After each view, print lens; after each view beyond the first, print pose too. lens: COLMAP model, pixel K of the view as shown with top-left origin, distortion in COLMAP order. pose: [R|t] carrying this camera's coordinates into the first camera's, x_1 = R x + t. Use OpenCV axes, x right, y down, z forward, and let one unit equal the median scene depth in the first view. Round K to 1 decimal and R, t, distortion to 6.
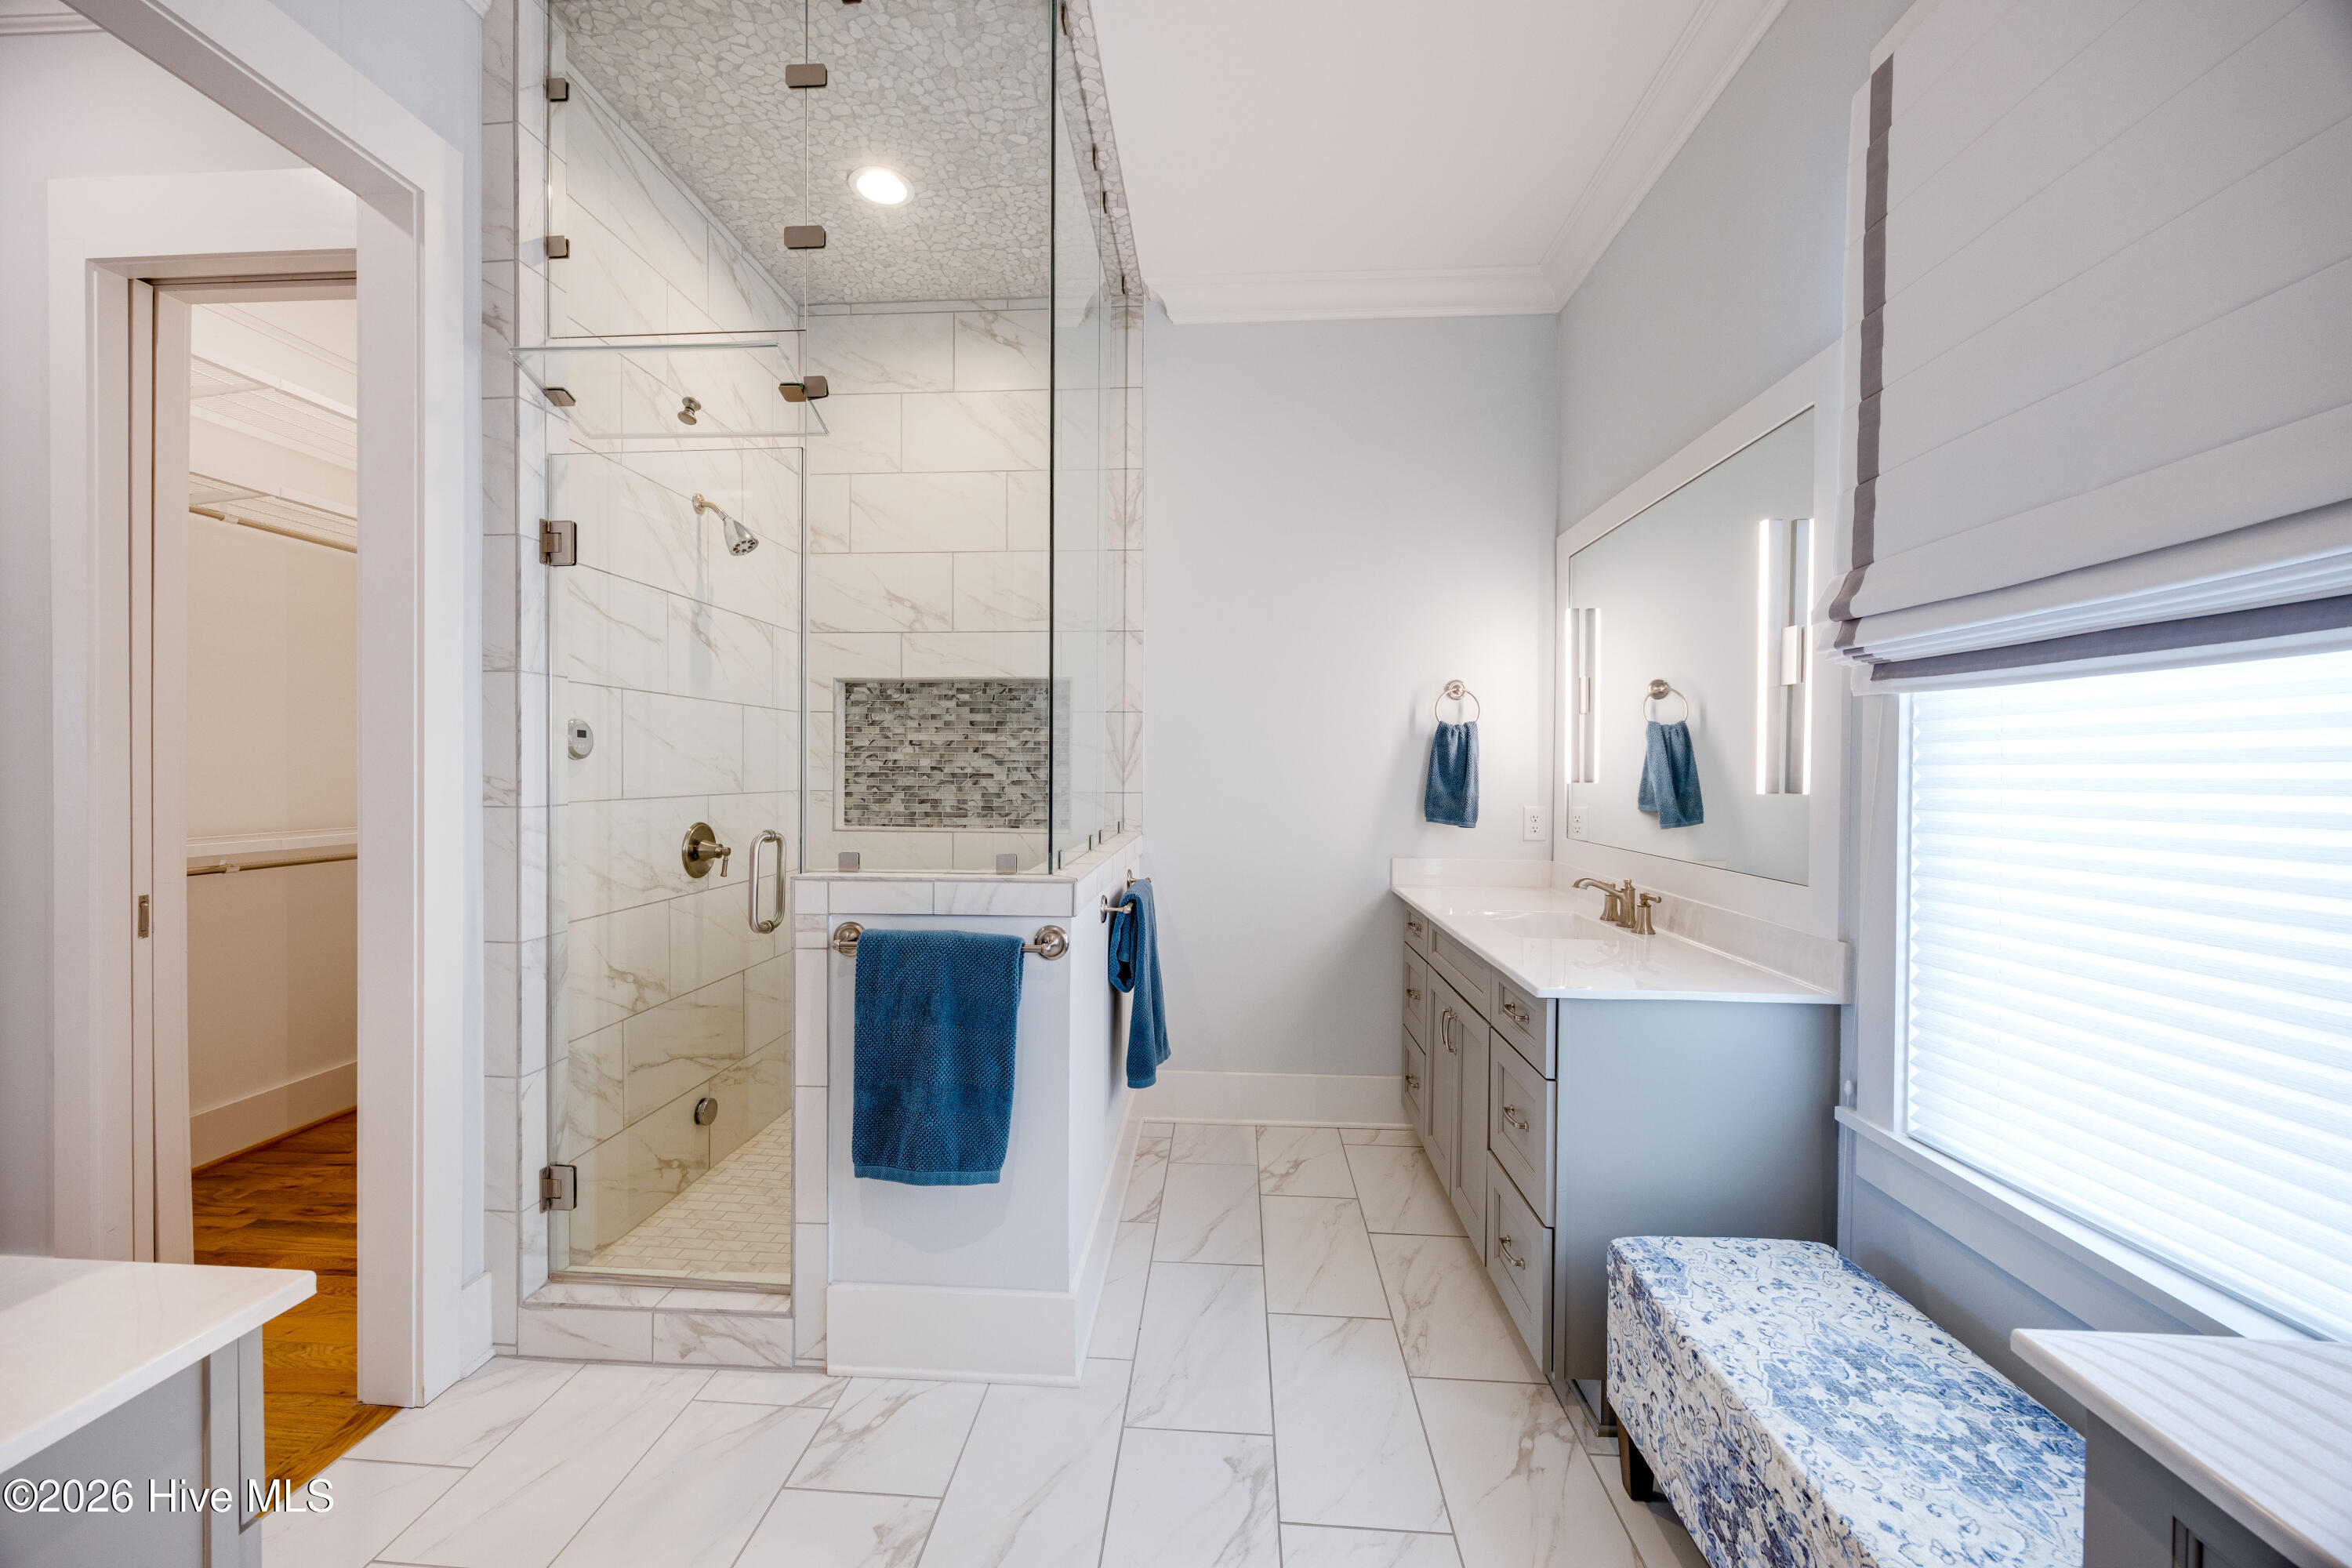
lens RADIAL K [[885.4, 0, 1172.2], [0, 885.4, 781.0], [0, 0, 1]] dist [0.004210, 0.000135]
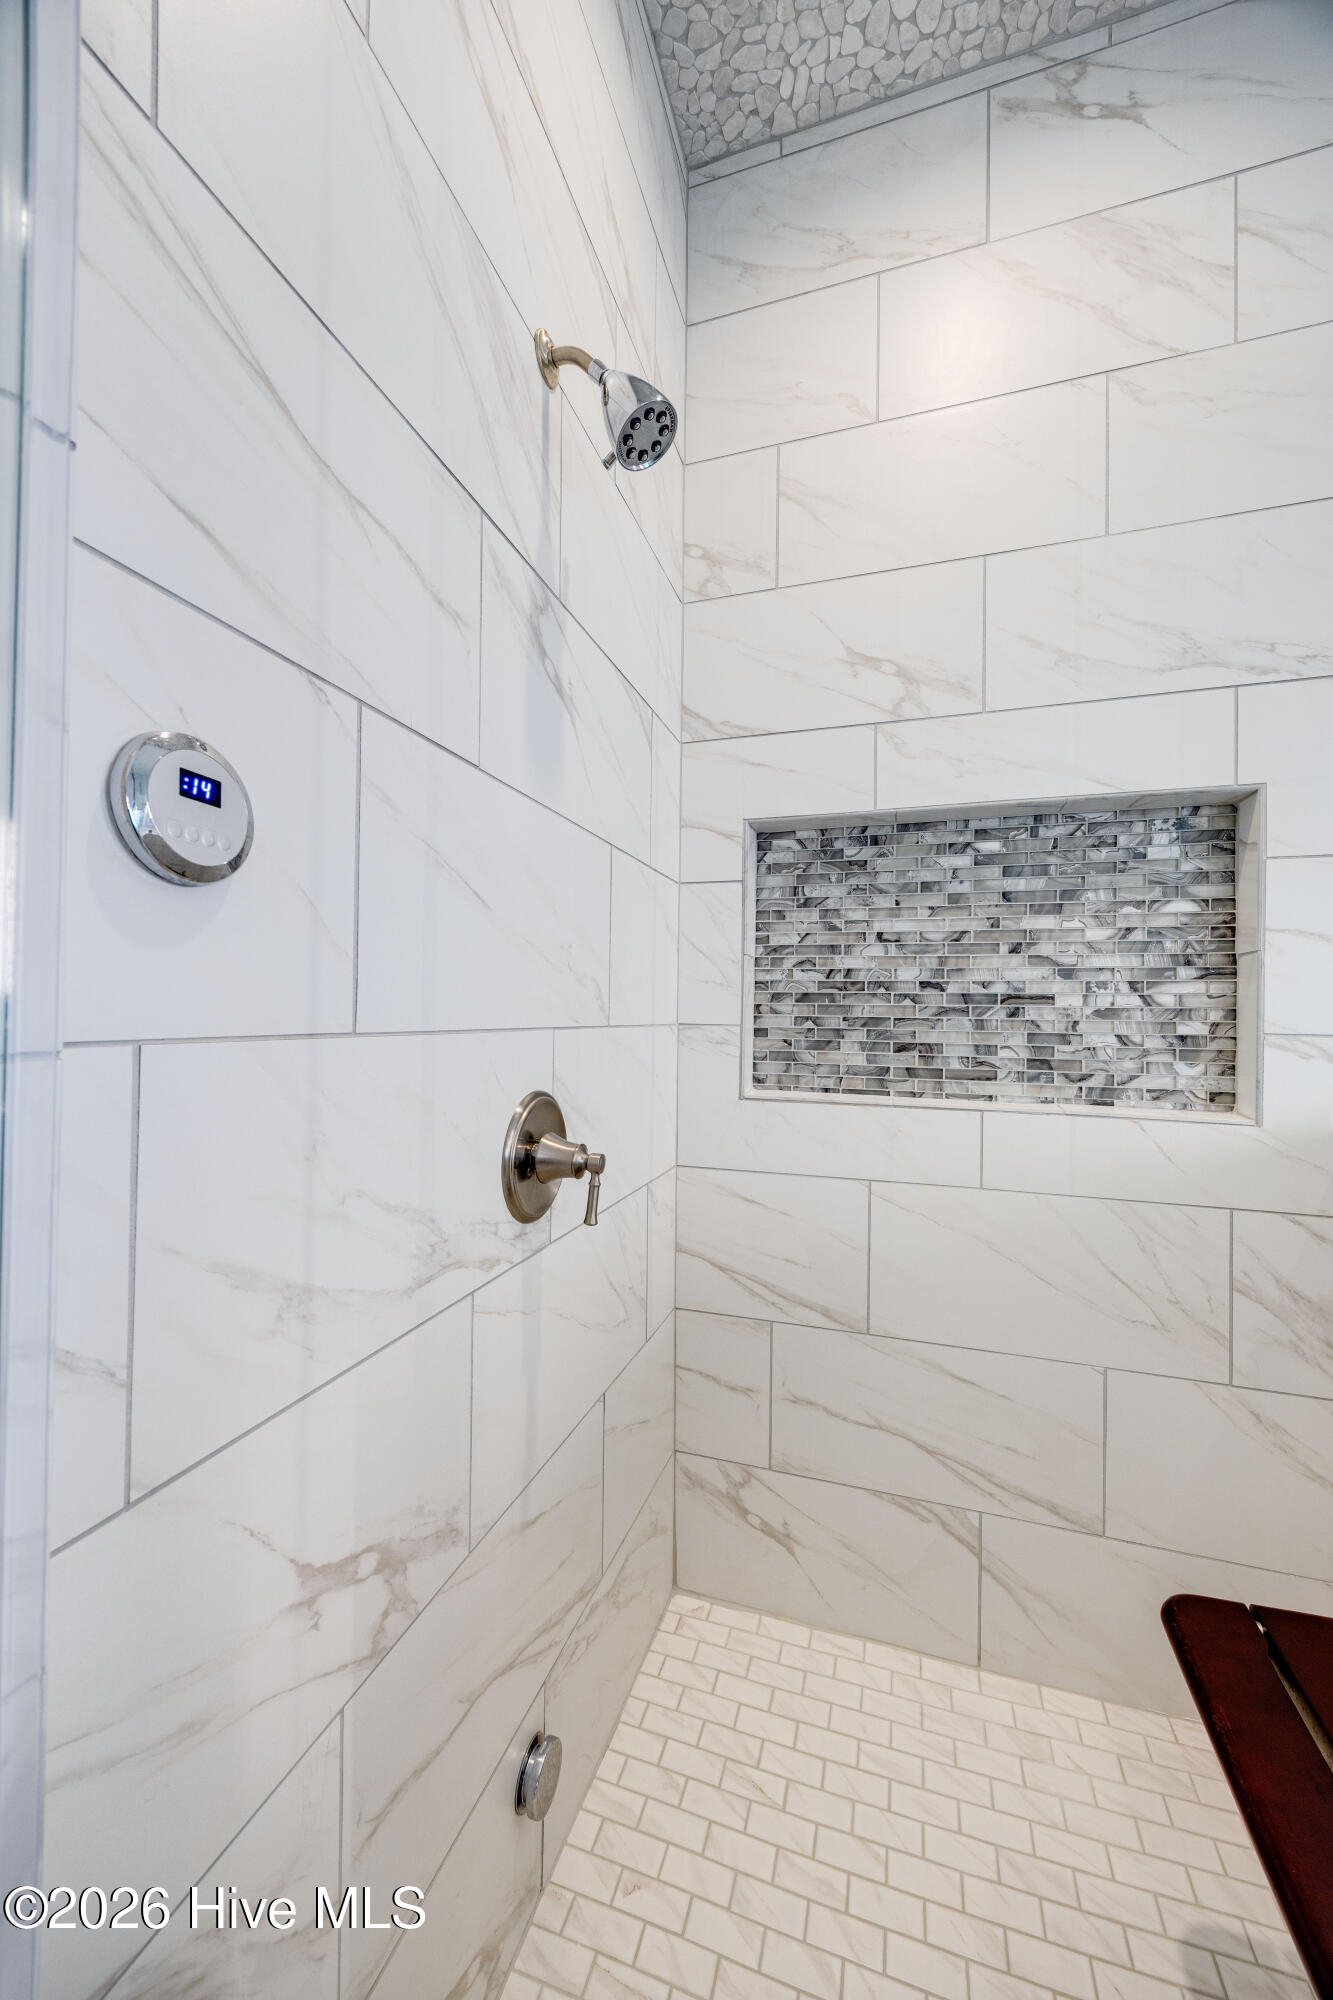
lens RADIAL K [[752.9, 0, 668.2], [0, 752.9, 1009.6], [0, 0, 1]] dist [0.004210, 0.000135]
pose [[0.969660, 0.005898, -0.244387, -0.308521], [-0.011304, 0.999721, -0.020725, 0.011301], [0.244196, 0.022859, 0.969456, 0.532832]]
